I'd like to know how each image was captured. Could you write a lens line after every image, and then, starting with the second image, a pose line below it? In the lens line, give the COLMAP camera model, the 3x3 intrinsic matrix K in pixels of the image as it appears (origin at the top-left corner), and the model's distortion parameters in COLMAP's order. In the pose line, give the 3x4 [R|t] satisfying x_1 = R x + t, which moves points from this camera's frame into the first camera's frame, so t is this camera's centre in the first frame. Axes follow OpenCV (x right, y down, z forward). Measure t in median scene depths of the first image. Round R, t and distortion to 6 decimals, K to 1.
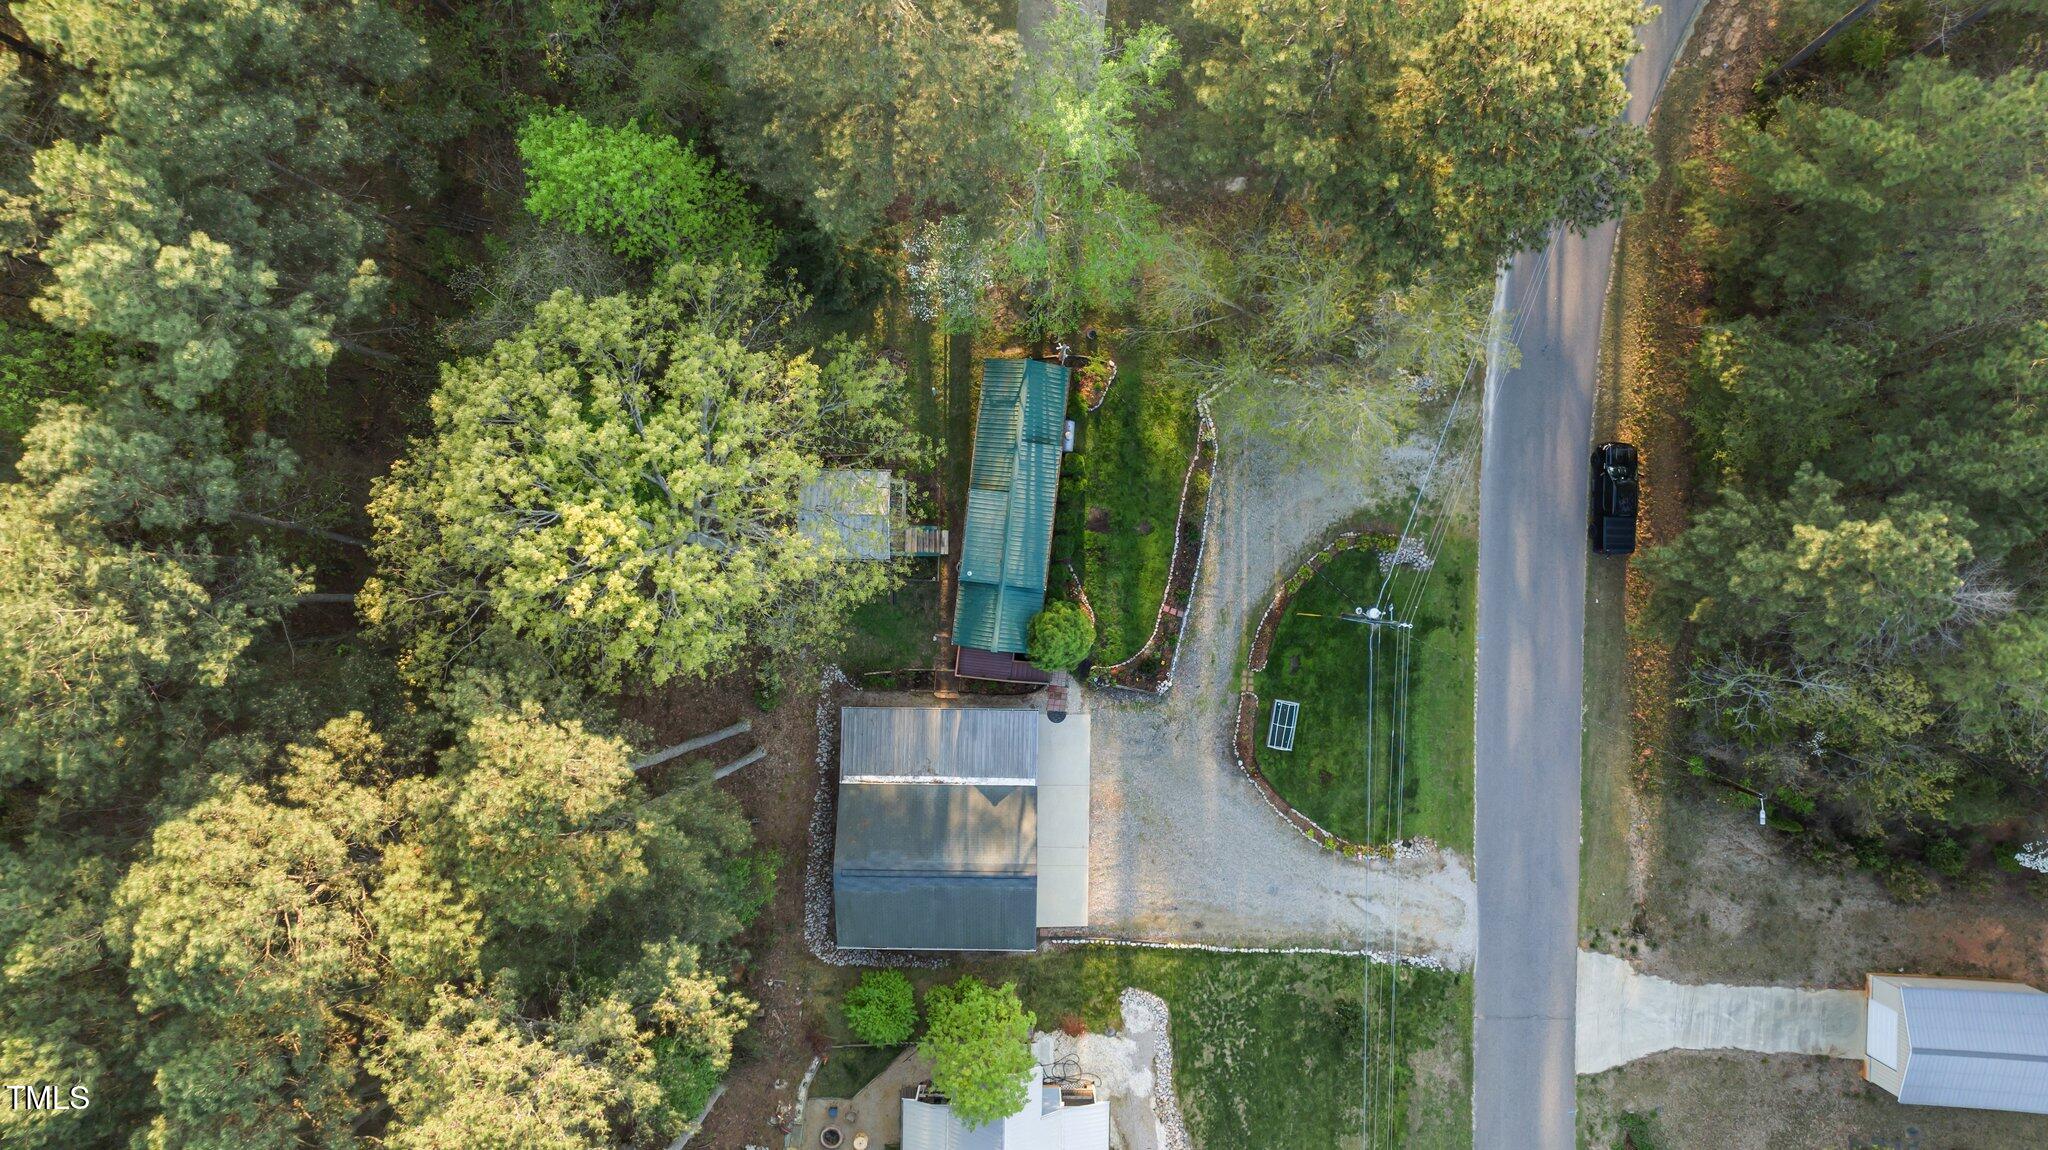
lens RADIAL K [[1434.7, 0, 1033.9], [0, 1434.7, 575.5], [0, 0, 1]] dist [-0.017866, -0.002155]
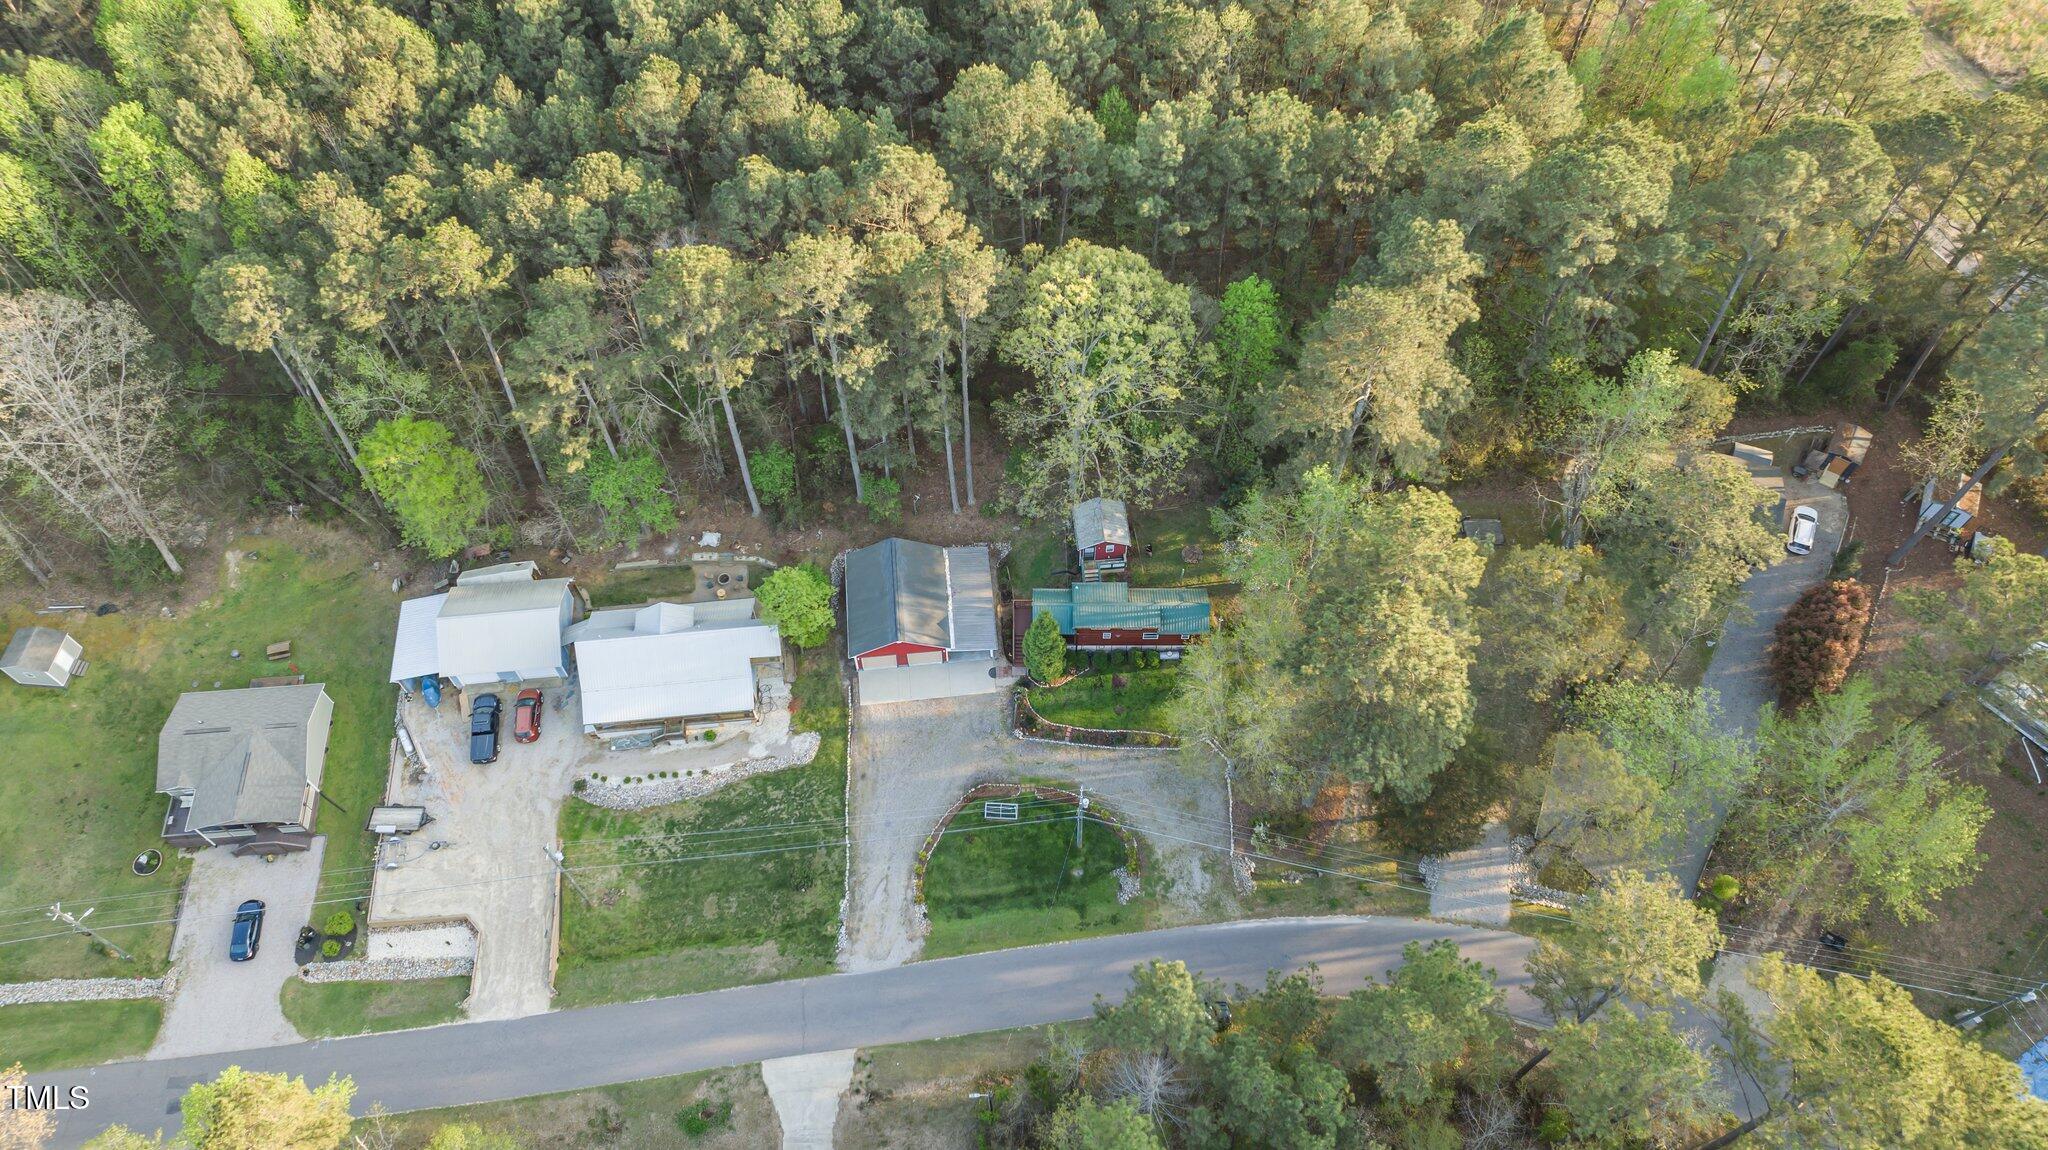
lens RADIAL K [[1439.1, 0, 1026.5], [0, 1439.1, 573.9], [0, 0, 1]] dist [-0.013128, -0.008839]
pose [[0.110350, 0.839054, -0.532740, 0.764101], [-0.993824, 0.099466, -0.049202, 0.127057], [0.011707, 0.534879, 0.844848, -0.390901]]
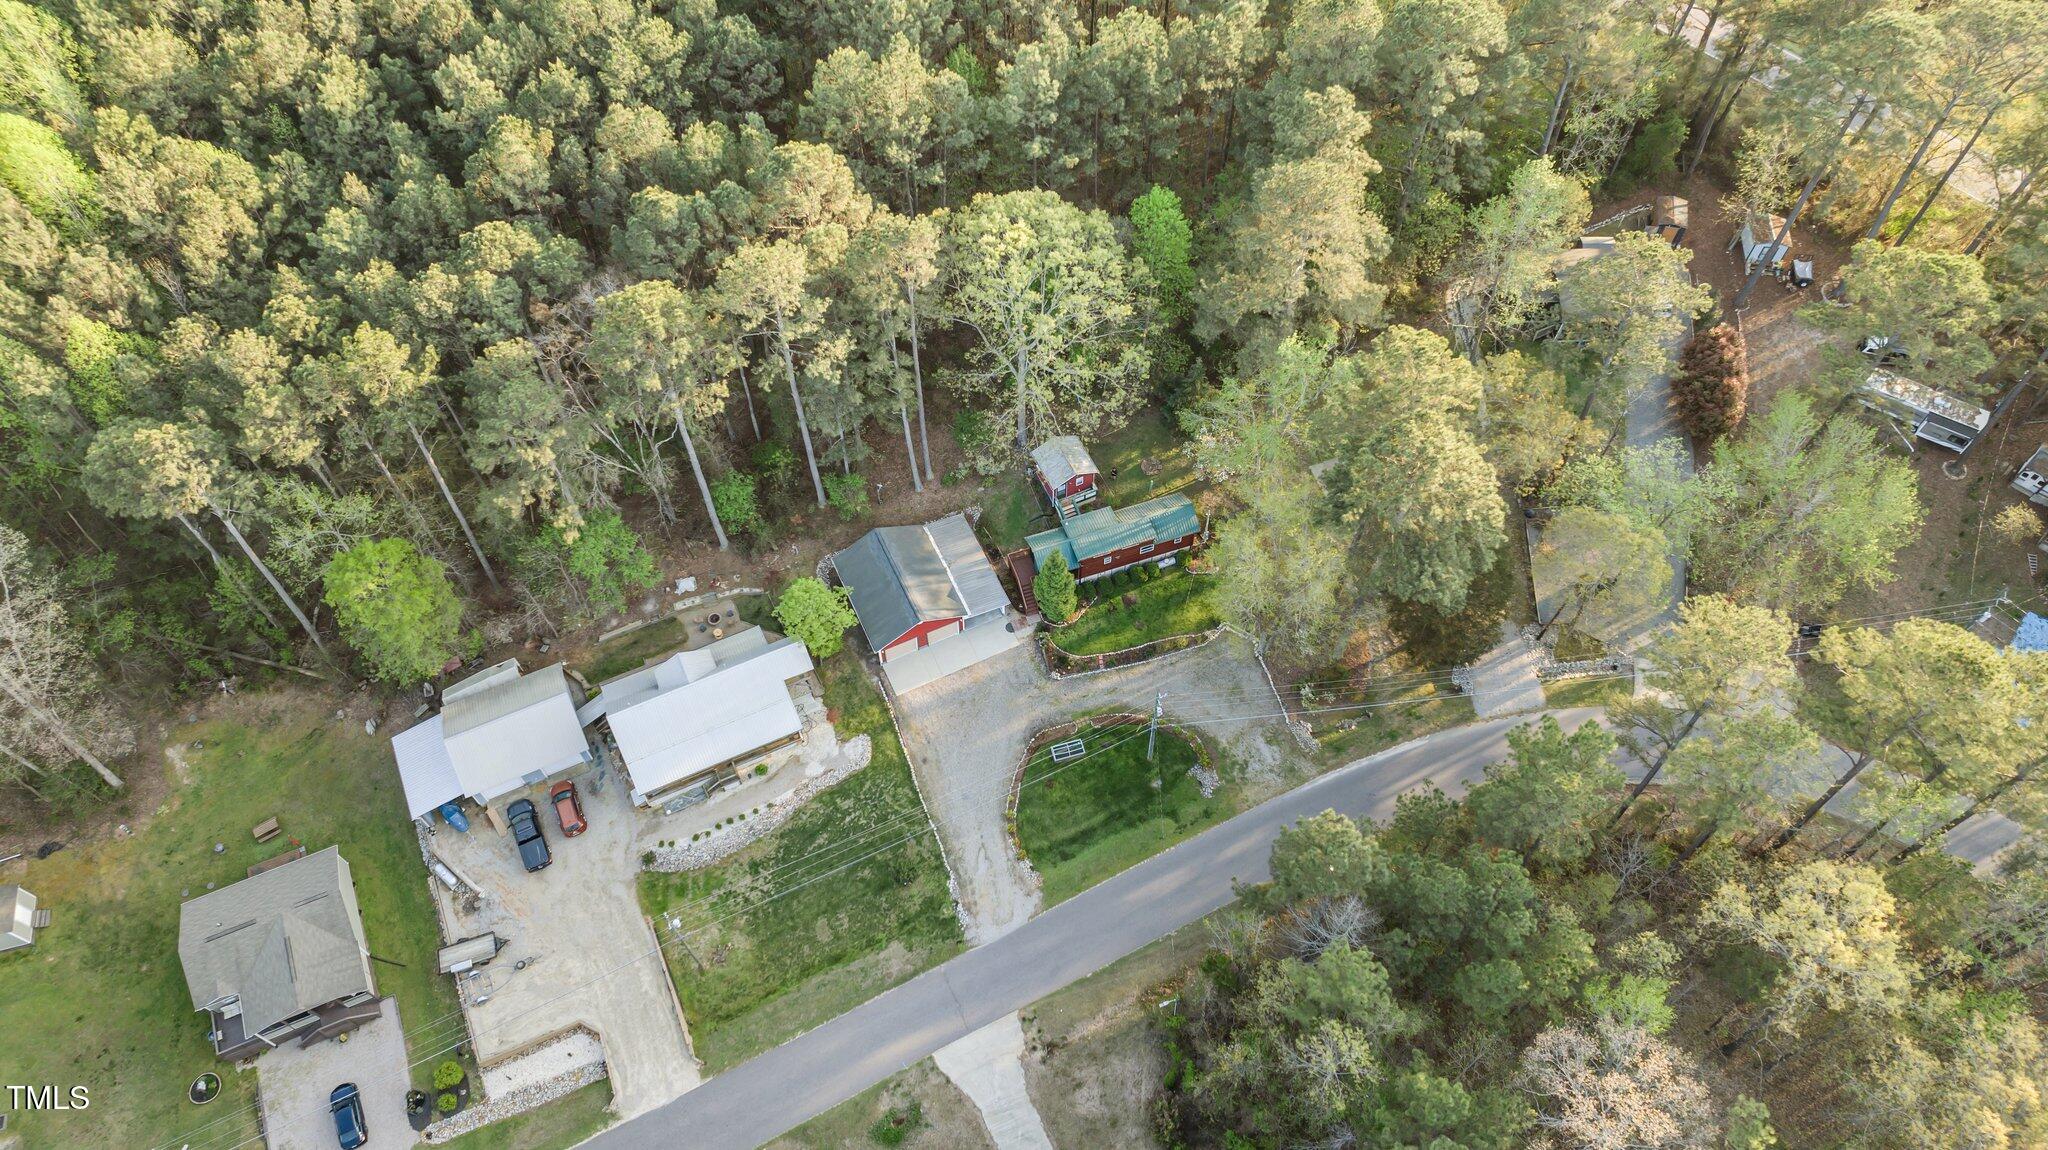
lens RADIAL K [[1440.8, 0, 1028.7], [0, 1440.8, 578.1], [0, 0, 1]] dist [-0.023436, 0.017077]
pose [[0.434117, 0.760706, -0.482565, 0.753871], [-0.900764, 0.374225, -0.220409, 0.410025], [0.012921, 0.530361, 0.847674, -0.393648]]
